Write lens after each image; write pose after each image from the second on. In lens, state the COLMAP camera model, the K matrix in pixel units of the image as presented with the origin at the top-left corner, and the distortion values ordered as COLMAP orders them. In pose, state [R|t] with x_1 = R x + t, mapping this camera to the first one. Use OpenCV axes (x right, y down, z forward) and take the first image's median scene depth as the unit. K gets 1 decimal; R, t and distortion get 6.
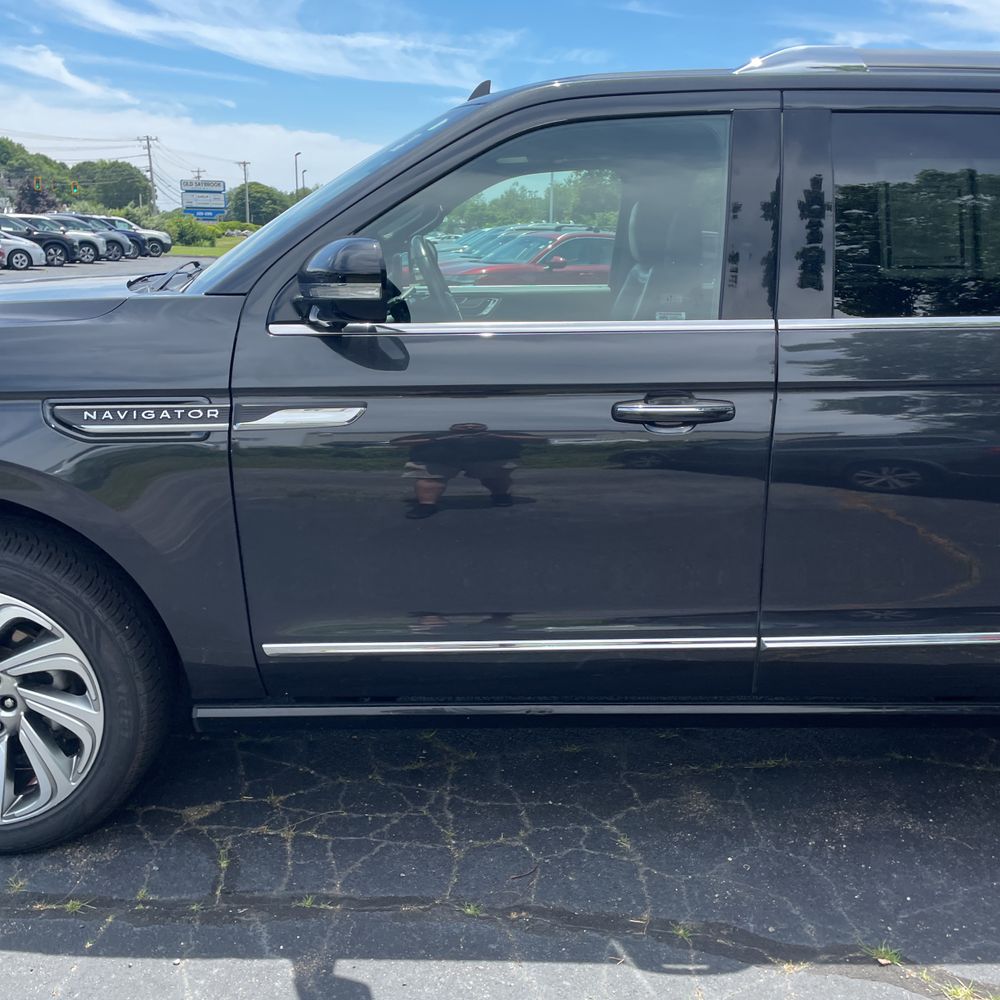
lens RADIAL K [[1003.1, 0, 500.0], [0, 1003.1, 500.0], [0, 0, 1]] dist [0.098942, -0.141304]
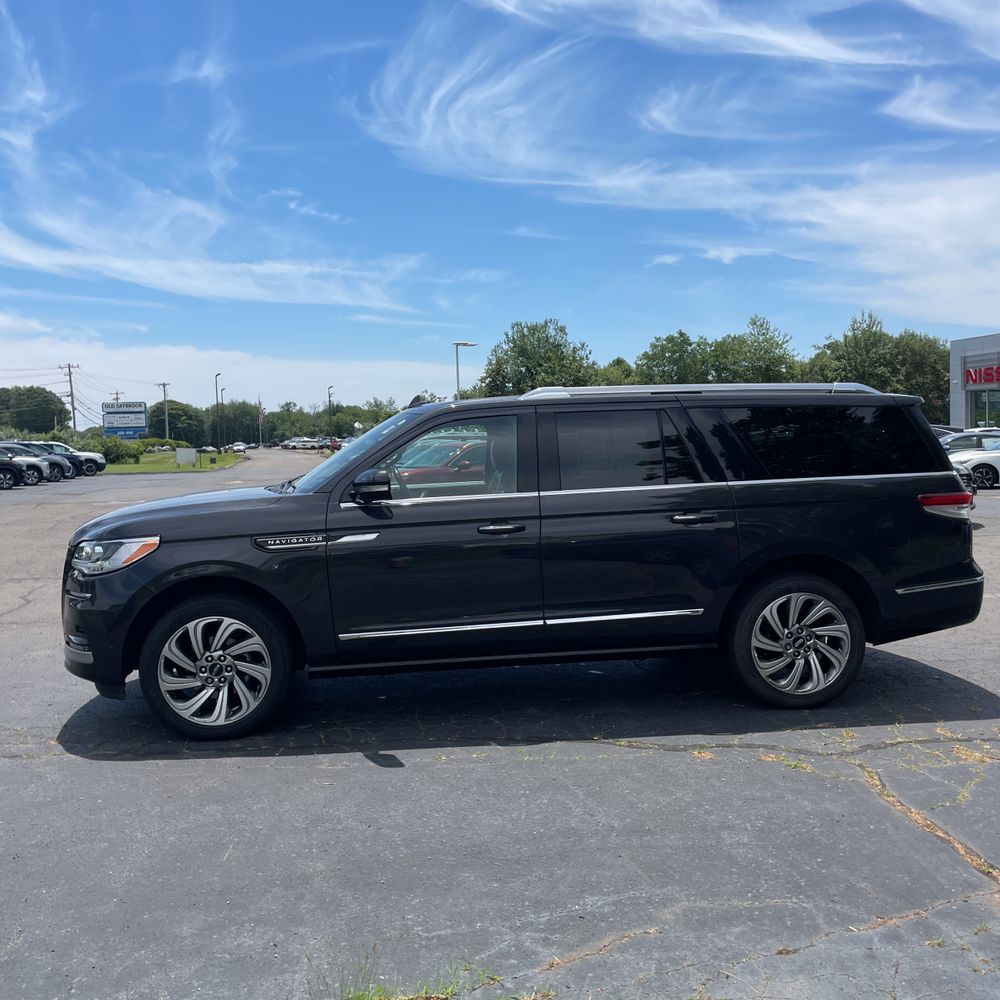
lens RADIAL K [[1017.5, 0, 500.0], [0, 1017.5, 500.0], [0, 0, 1]] dist [0.097454, -0.133576]
pose [[0.995186, -0.049123, 0.084809, -0.043500], [0.064499, 0.979791, -0.189339, 0.305599], [-0.073795, 0.193897, 0.978242, -1.427003]]
